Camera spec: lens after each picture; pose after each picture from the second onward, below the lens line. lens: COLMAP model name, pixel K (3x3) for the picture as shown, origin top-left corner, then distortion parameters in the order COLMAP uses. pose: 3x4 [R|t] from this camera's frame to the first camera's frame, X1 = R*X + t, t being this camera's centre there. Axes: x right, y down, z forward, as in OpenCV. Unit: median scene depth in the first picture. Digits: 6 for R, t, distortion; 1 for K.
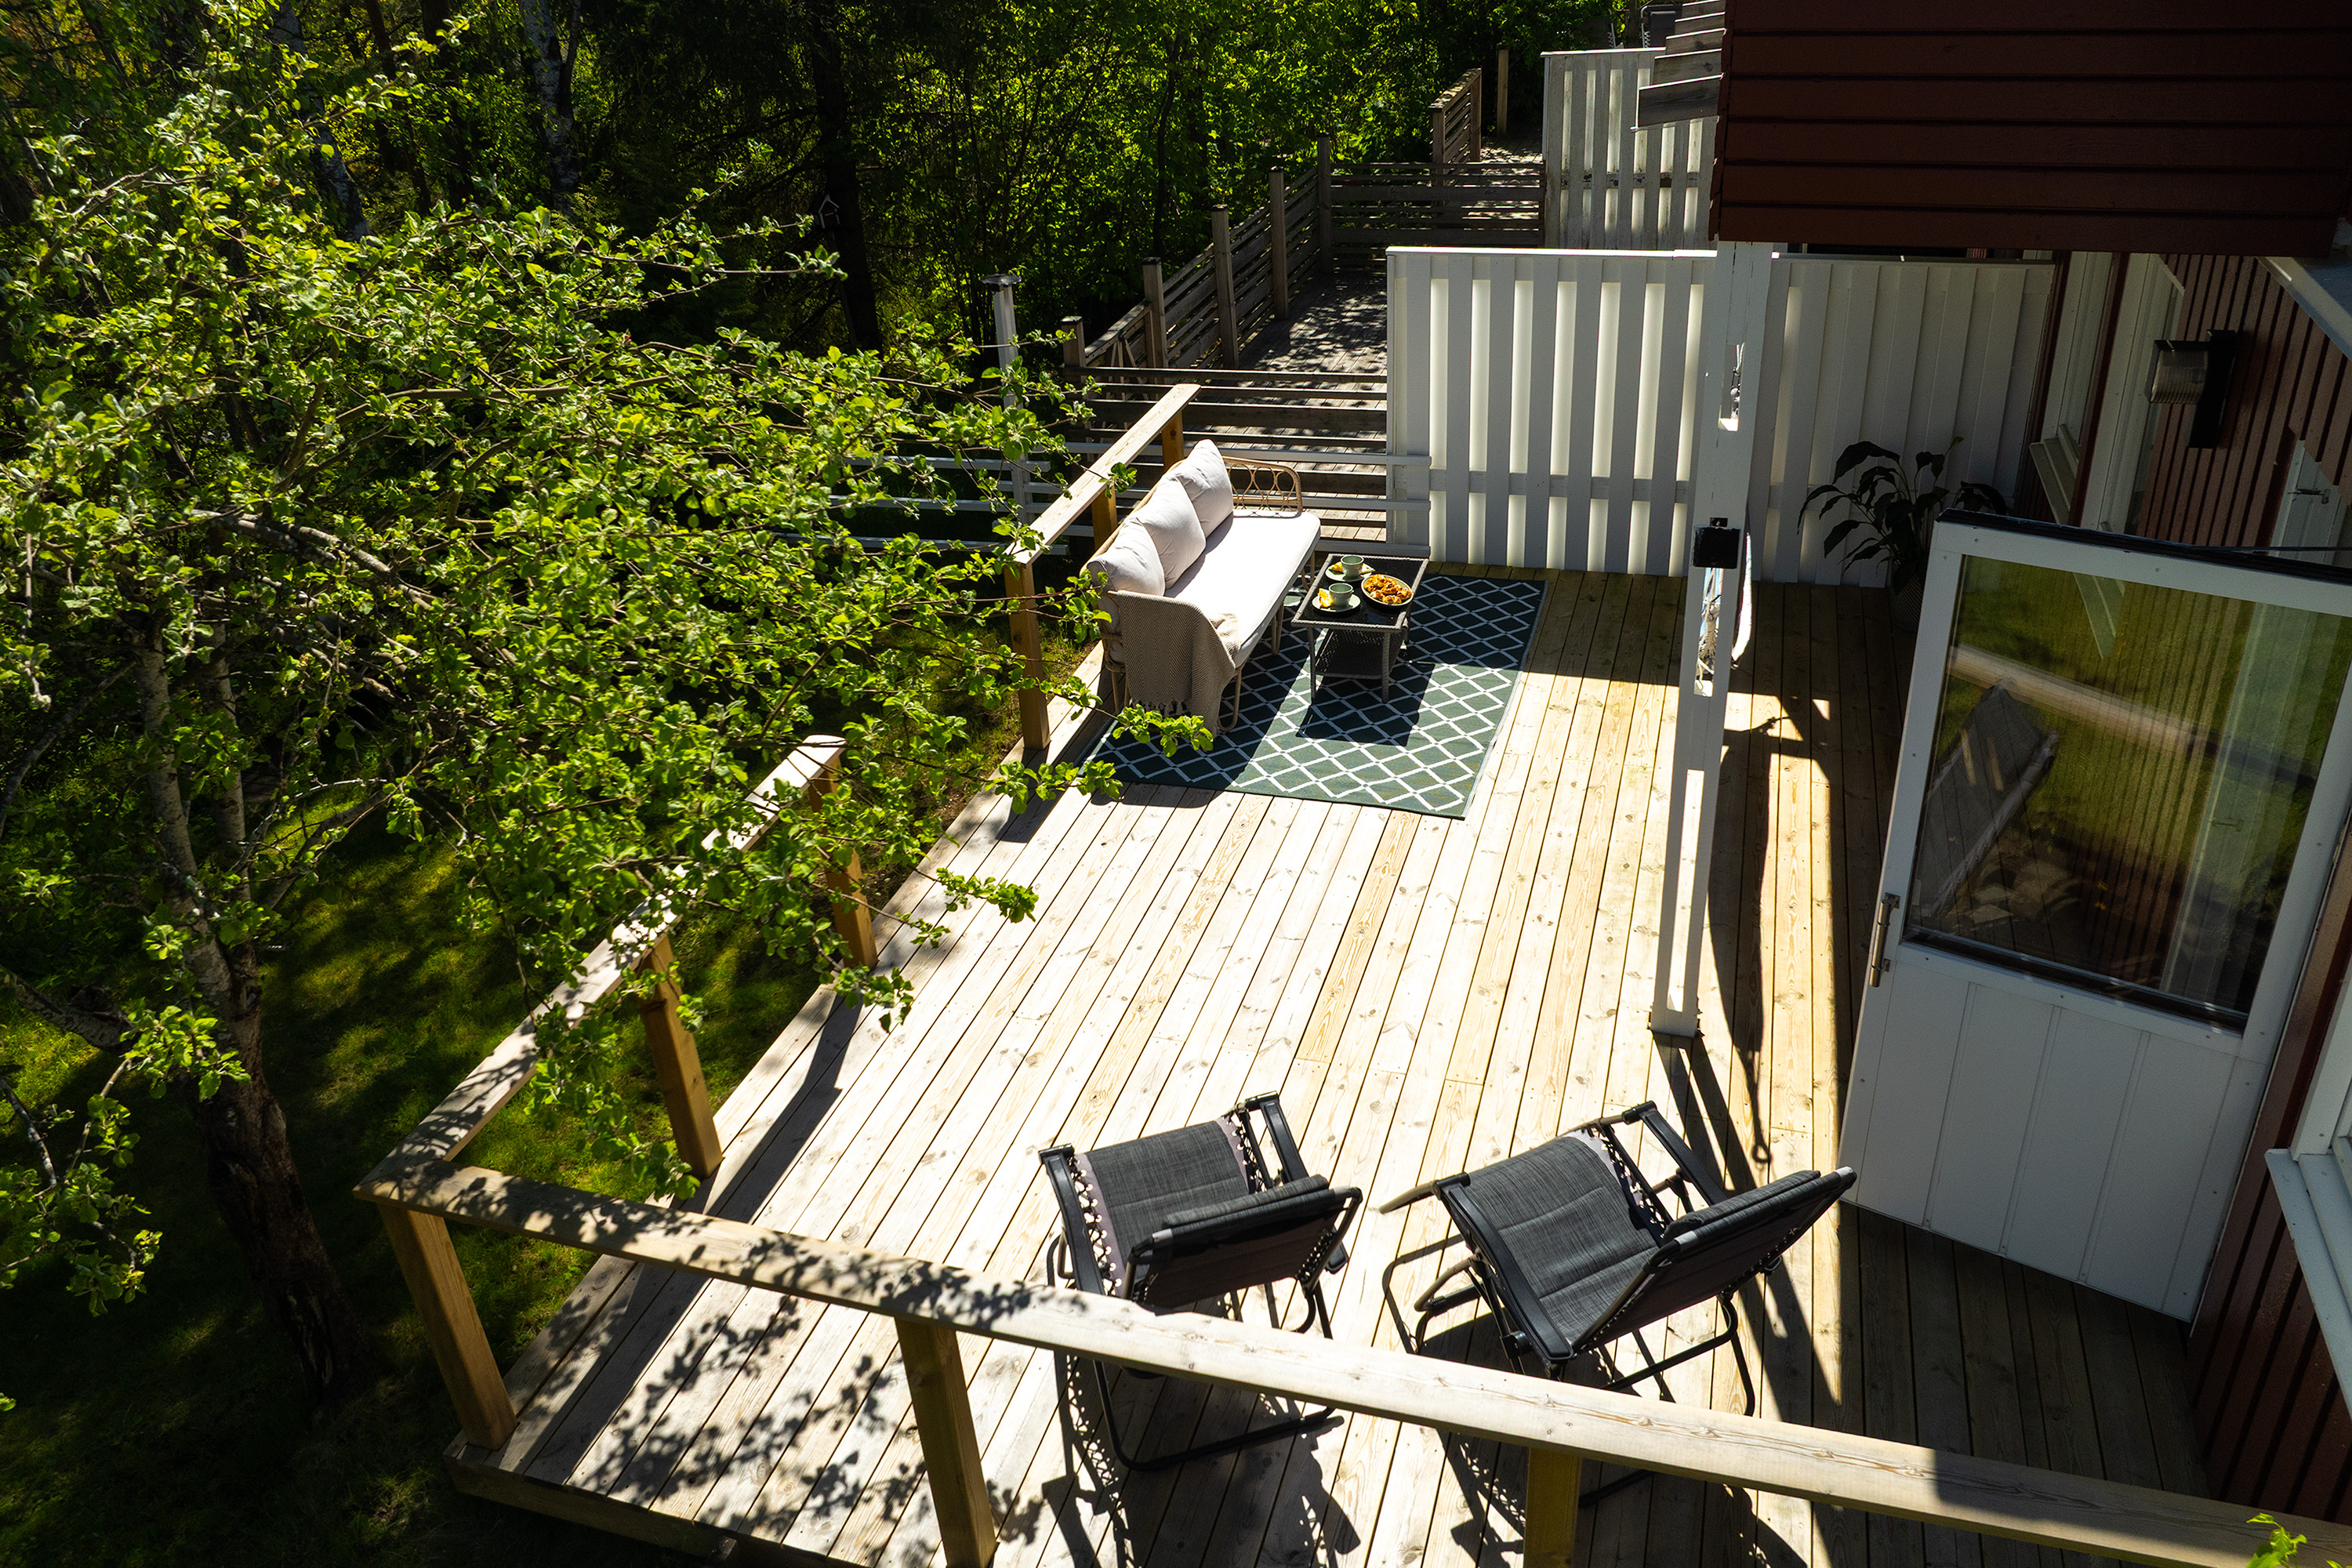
lens RADIAL K [[1715.8, 0, 1166.2], [0, 1715.8, 772.8], [0, 0, 1]] dist [-0.004796, -0.001333]
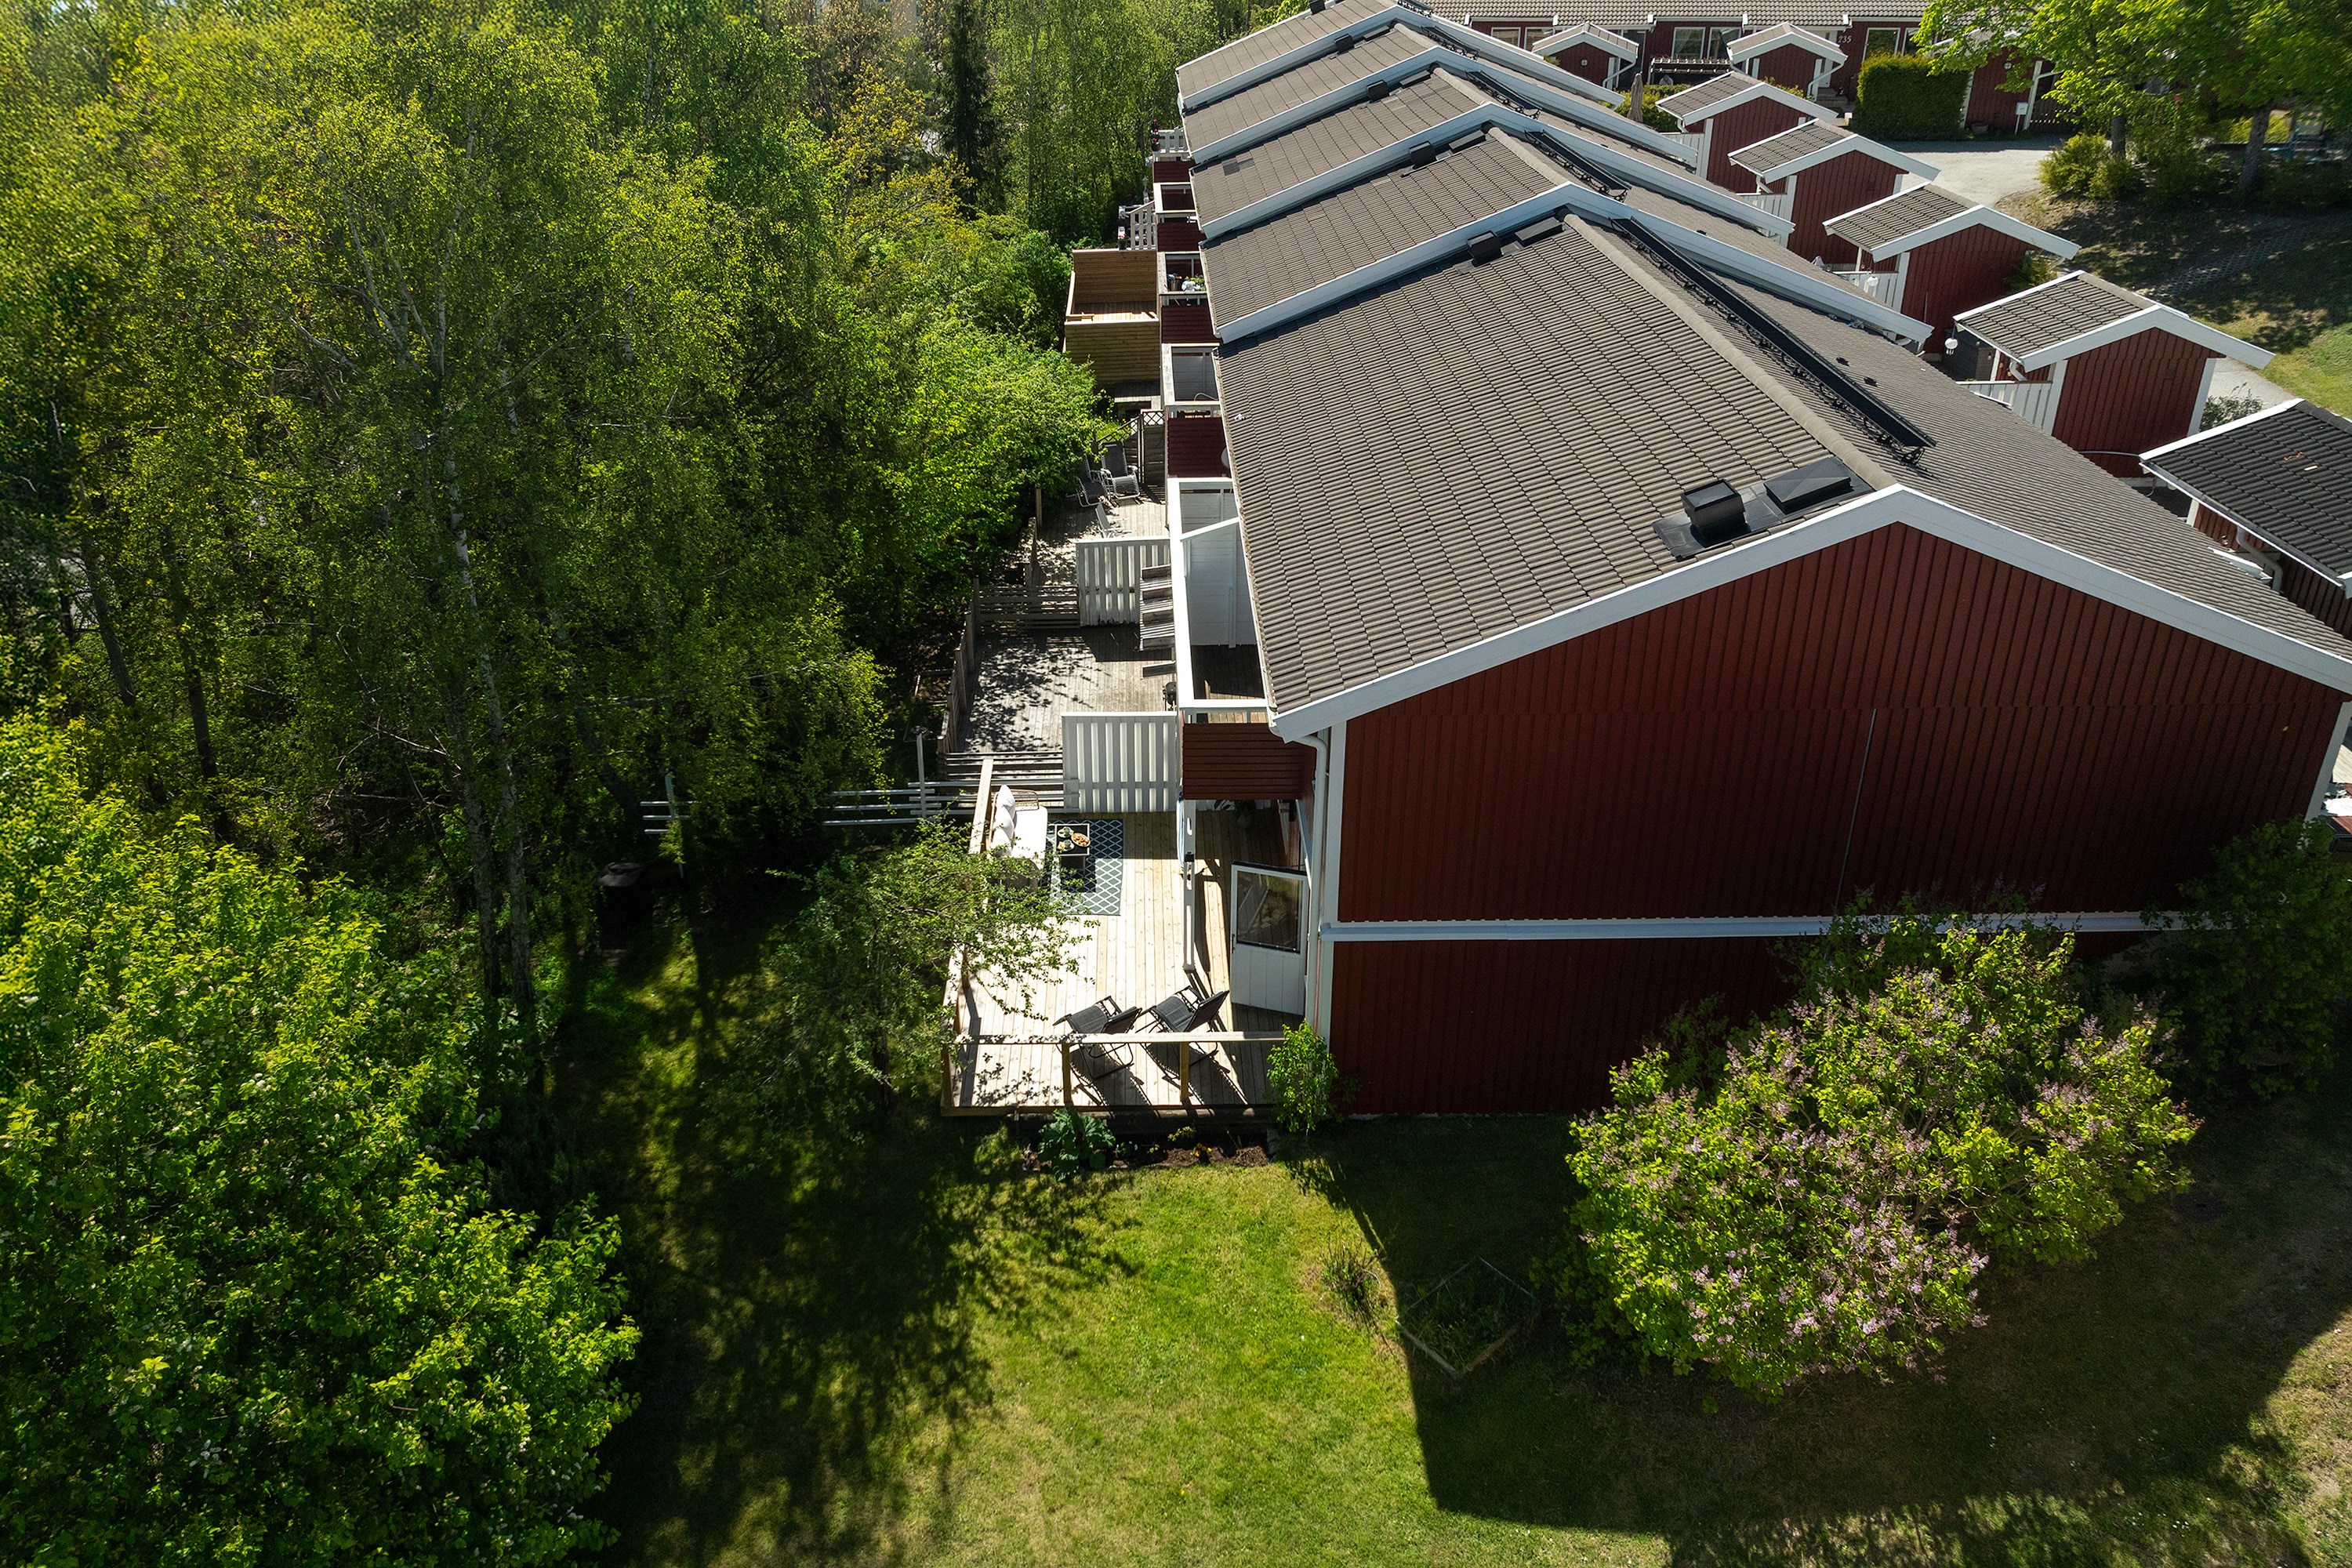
lens RADIAL K [[1715.8, 0, 1180.3], [0, 1715.8, 780.8], [0, 0, 1]] dist [-0.004796, -0.001333]
pose [[0.941628, -0.112228, 0.317399, -0.650302], [0.107358, 0.993678, 0.032851, -0.287953], [-0.319079, 0.003142, 0.947723, -1.912389]]
